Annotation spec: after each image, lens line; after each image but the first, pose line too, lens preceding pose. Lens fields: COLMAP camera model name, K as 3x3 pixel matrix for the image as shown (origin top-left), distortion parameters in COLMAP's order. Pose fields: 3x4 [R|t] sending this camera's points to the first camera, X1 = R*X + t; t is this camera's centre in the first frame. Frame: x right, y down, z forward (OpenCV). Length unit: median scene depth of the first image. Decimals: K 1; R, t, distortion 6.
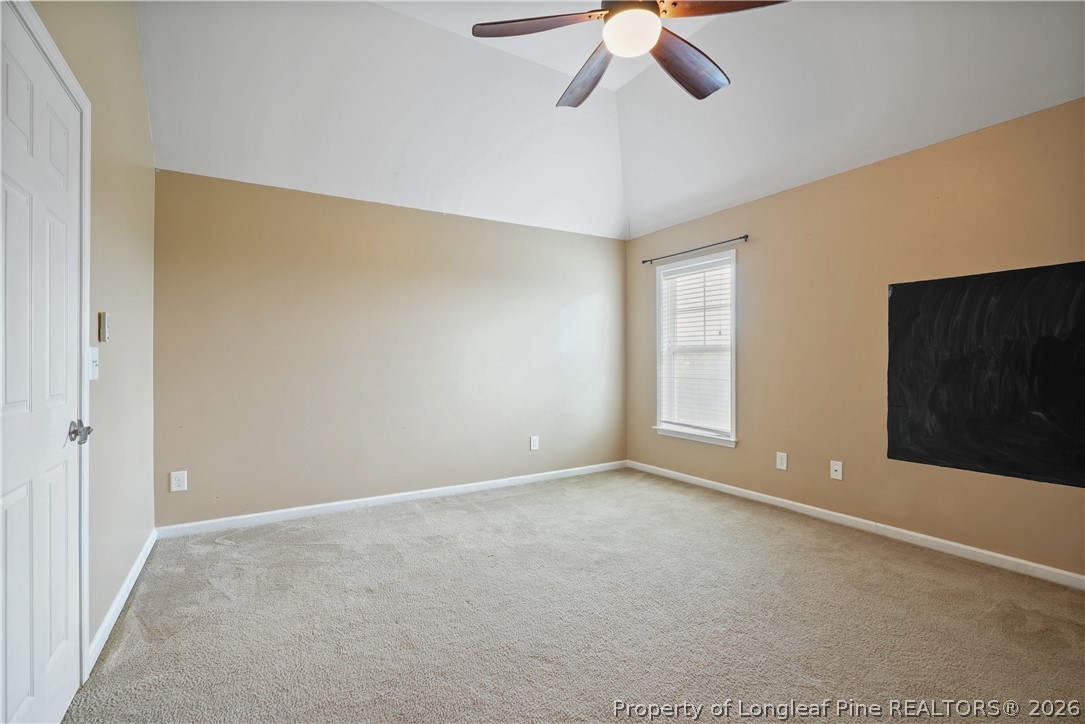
lens RADIAL K [[498.8, 0, 532.4], [0, 498.8, 364.4], [0, 0, 1]] dist [0.000573, 0.002681]
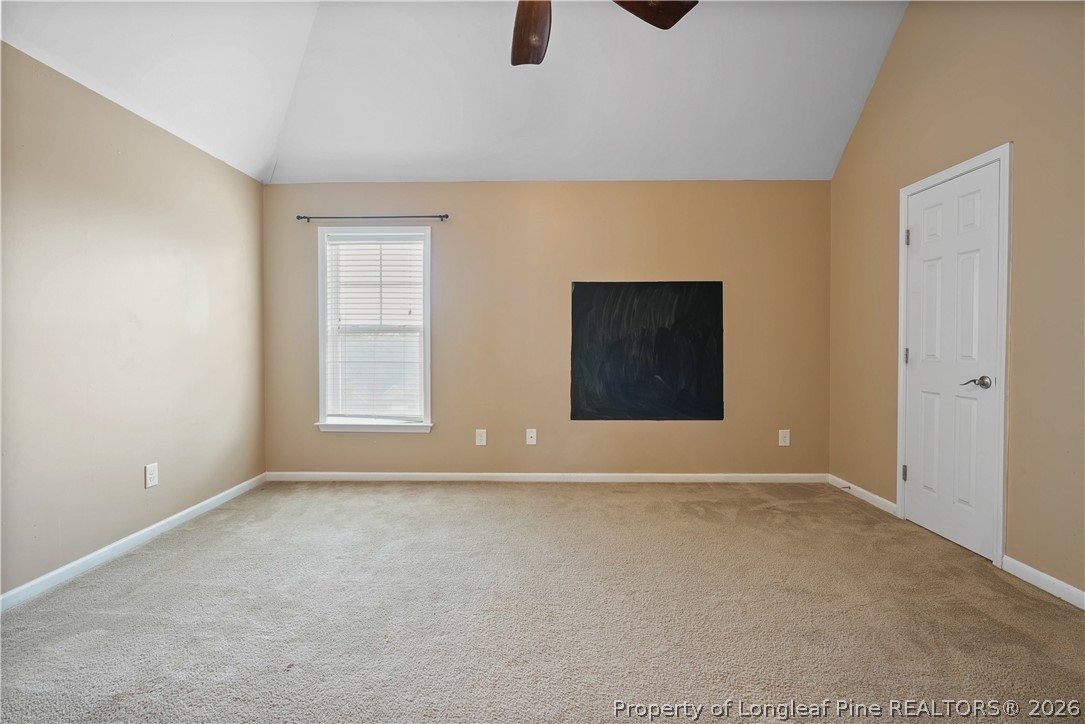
lens RADIAL K [[498.8, 0, 542.2], [0, 498.8, 351.5], [0, 0, 1]] dist [0.000573, 0.002681]
pose [[0.521364, -0.006619, 0.853309, -0.324370], [0.004551, 0.999977, 0.004976, 0.007402], [-0.853322, 0.001289, 0.521382, 0.331552]]
